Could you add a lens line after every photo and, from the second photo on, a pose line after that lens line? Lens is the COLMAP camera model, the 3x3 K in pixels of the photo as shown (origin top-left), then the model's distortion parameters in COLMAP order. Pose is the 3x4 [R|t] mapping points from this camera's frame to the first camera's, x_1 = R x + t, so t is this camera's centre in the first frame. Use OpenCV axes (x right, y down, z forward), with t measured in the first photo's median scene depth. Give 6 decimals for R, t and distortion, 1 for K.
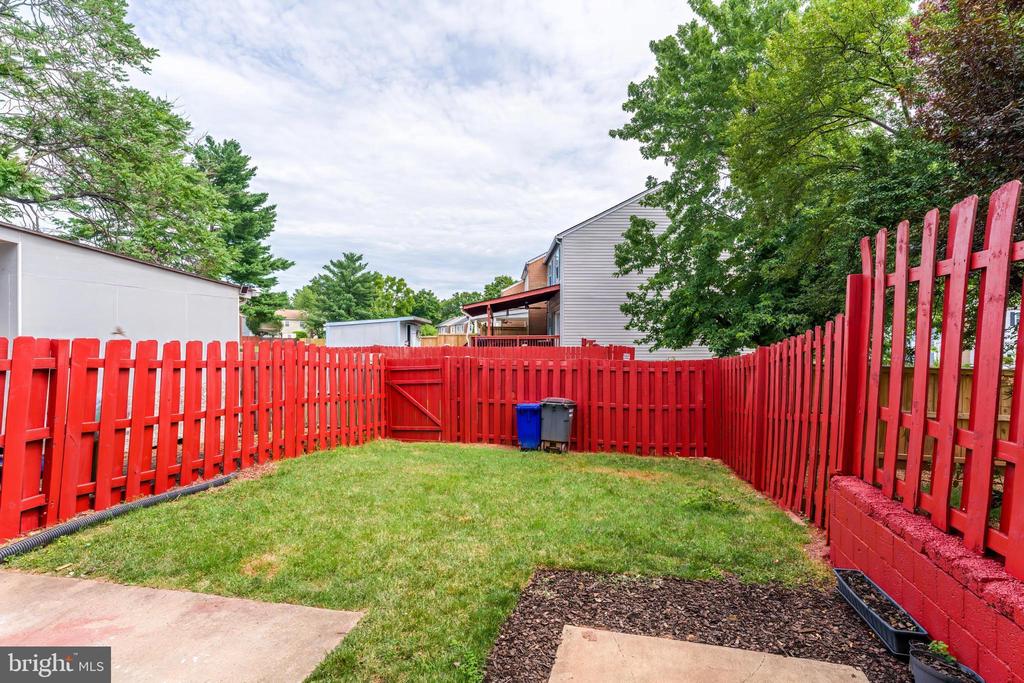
lens RADIAL K [[473.7, 0, 512.0], [0, 473.7, 341.5], [0, 0, 1]] dist [0.001467, 0.000135]
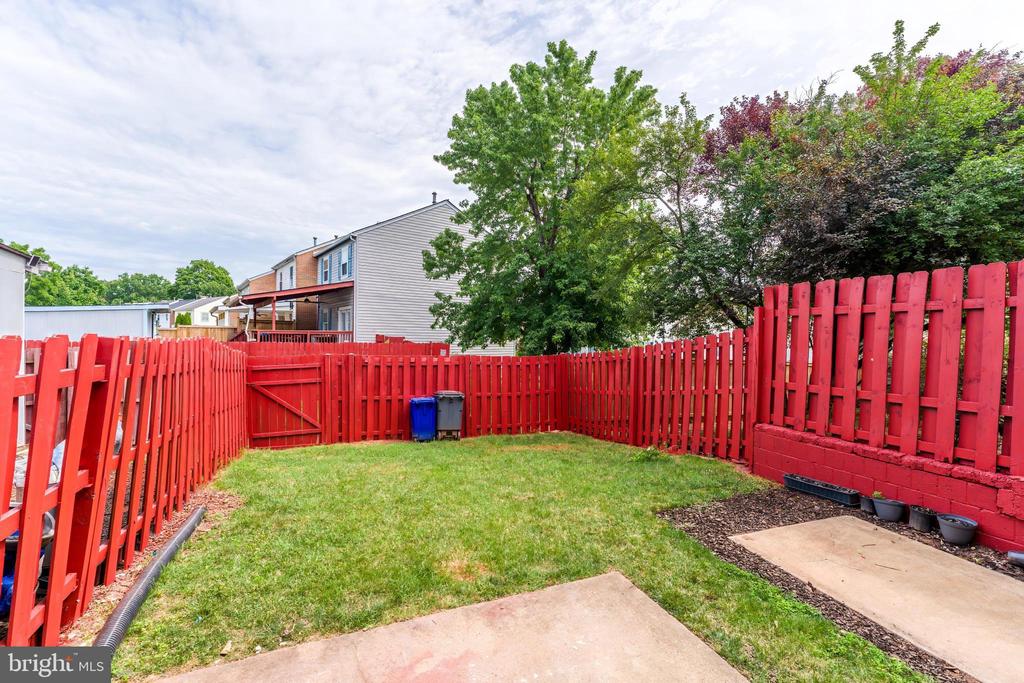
lens RADIAL K [[439.5, 0, 512.0], [0, 439.5, 341.5], [0, 0, 1]] dist [0.000664, -0.000073]
pose [[0.829515, 0.008927, 0.558414, -0.324321], [-0.014617, 0.999877, 0.005730, -0.003954], [-0.558294, -0.012915, 0.829543, 0.062656]]
